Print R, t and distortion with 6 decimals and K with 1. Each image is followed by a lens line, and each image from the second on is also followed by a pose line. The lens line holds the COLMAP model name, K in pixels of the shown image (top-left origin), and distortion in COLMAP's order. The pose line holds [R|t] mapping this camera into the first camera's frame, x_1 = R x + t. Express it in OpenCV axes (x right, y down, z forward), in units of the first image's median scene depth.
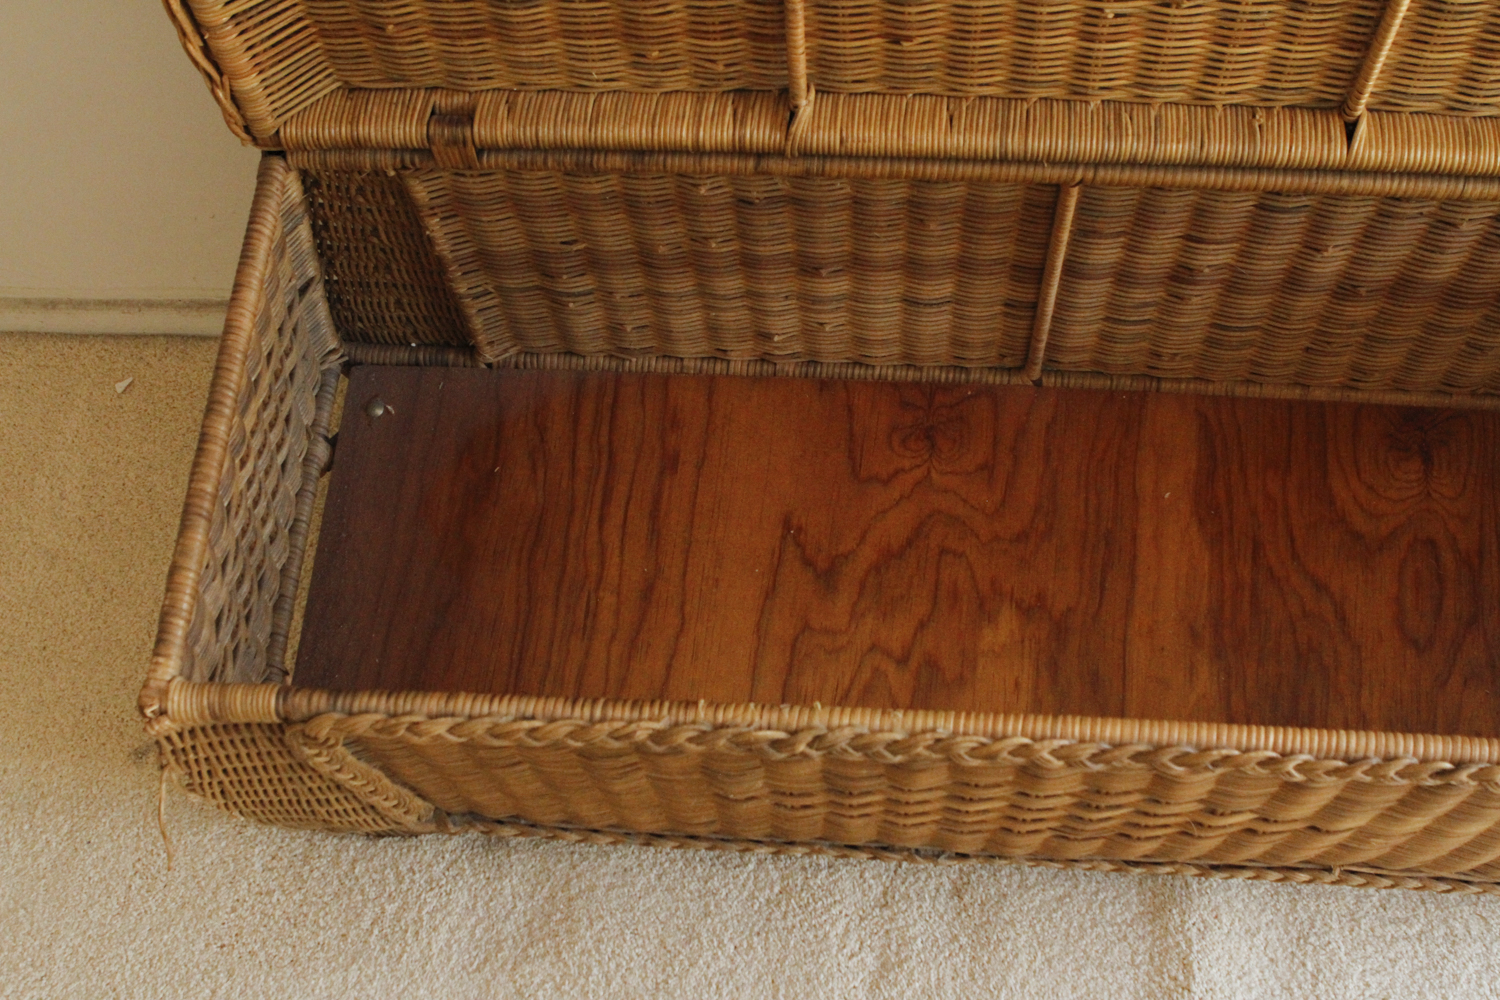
lens RADIAL K [[1646.6, 0, 770.1], [0, 1646.6, 496.8], [0, 0, 1]] dist [-0.081583, 0.000000]
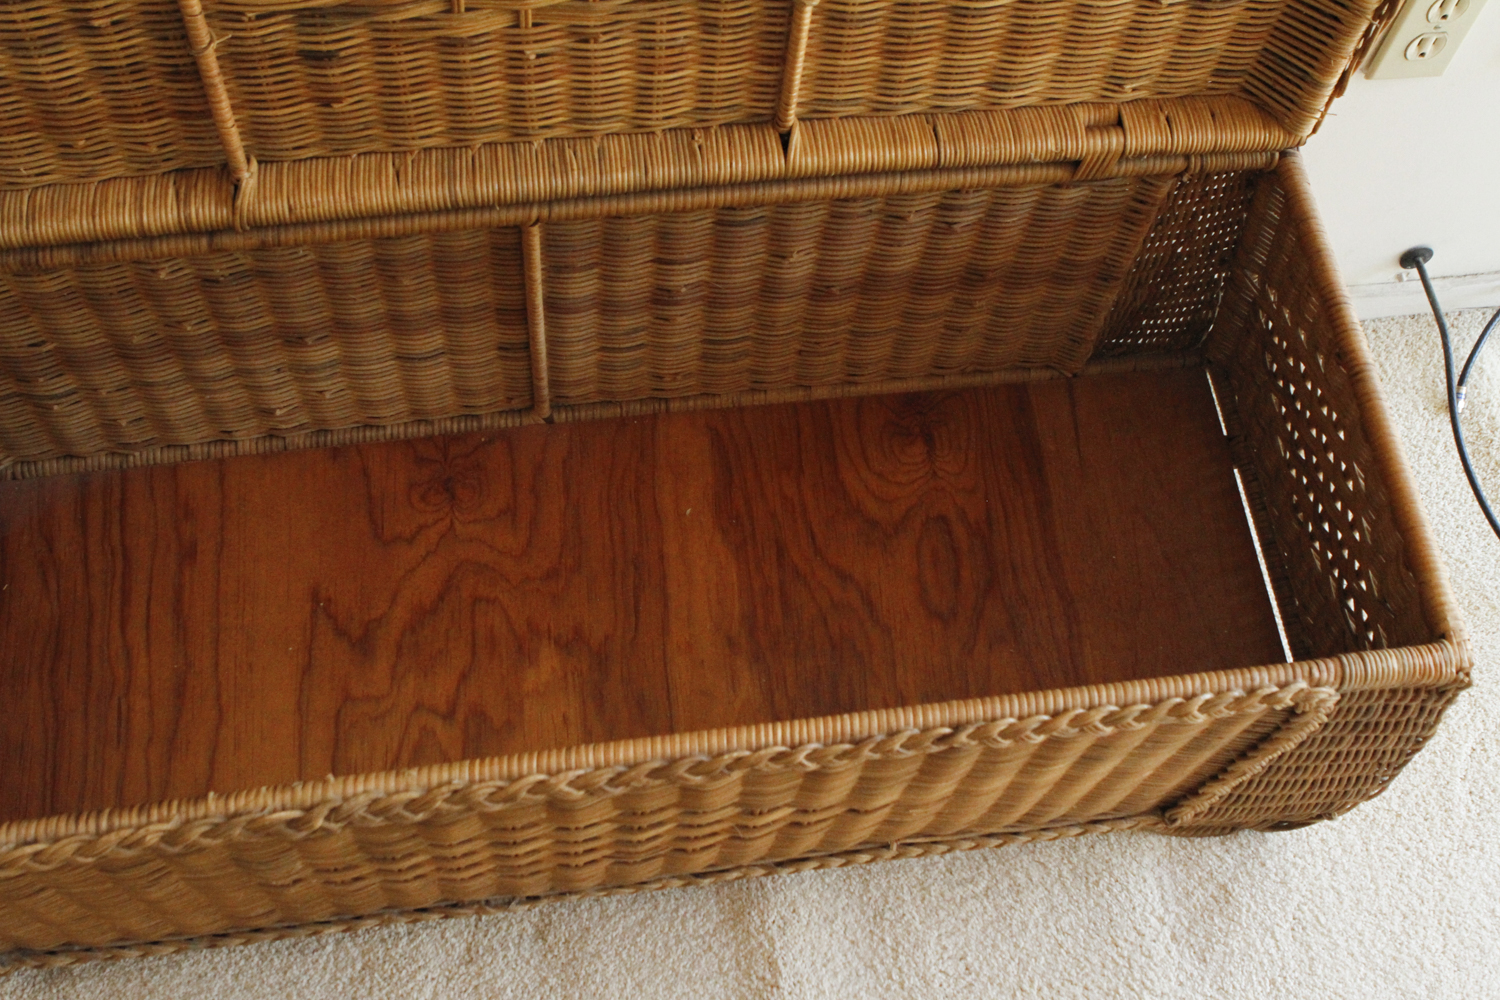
lens RADIAL K [[1646.6, 0, 749.0], [0, 1646.6, 500.7], [0, 0, 1]] dist [-0.081583, 0.000000]
pose [[0.966942, -0.145497, 0.209414, 0.071394], [0.150036, 0.988663, -0.005864, 0.004506], [-0.206187, 0.037090, 0.977809, -0.014115]]
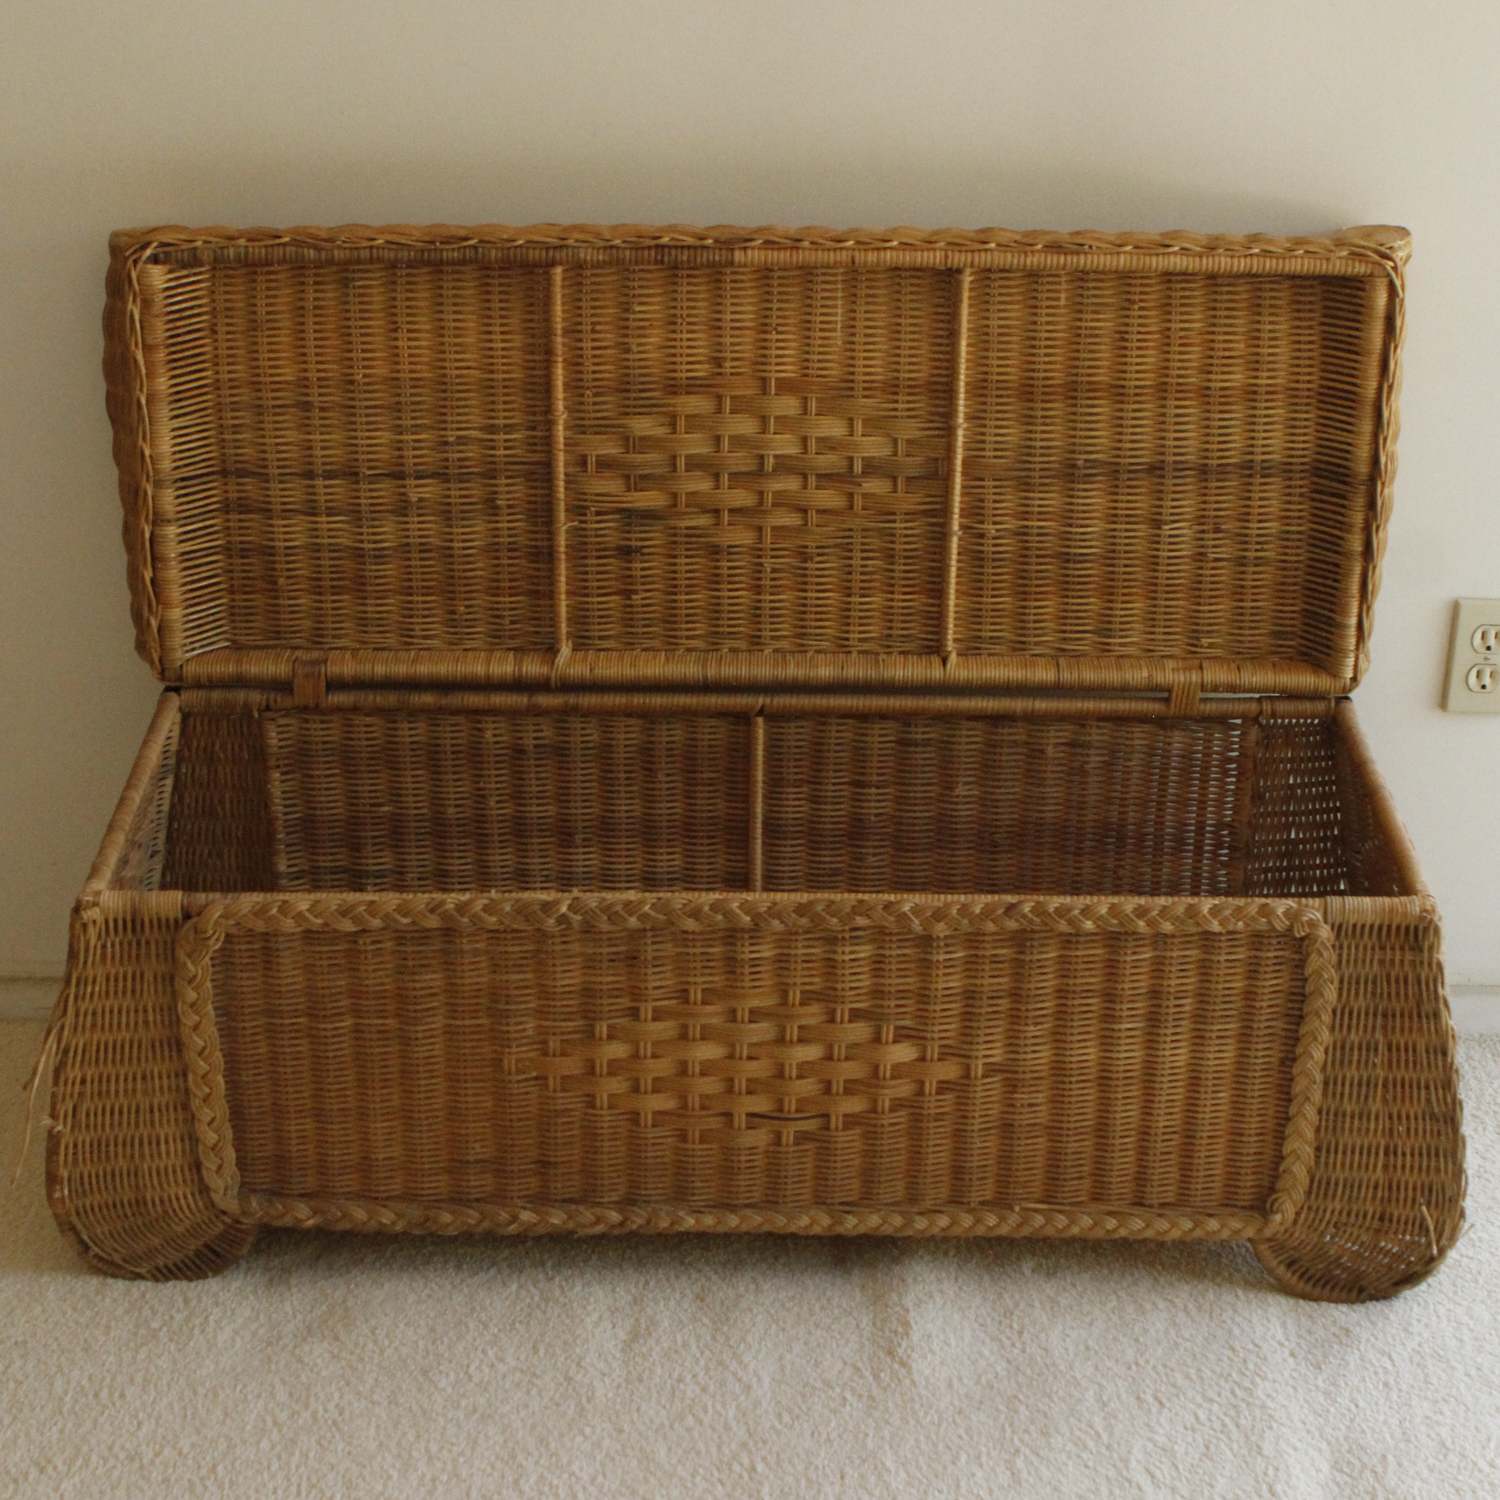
lens RADIAL K [[2868.0, 0, 757.7], [0, 2868.0, 749.3], [0, 0, 1]] dist [-0.056050, 0.000000]
pose [[0.995527, 0.021522, 0.091996, -0.035527], [0.042560, 0.767167, -0.640035, 1.282242], [-0.084351, 0.641087, 0.762819, -0.771897]]
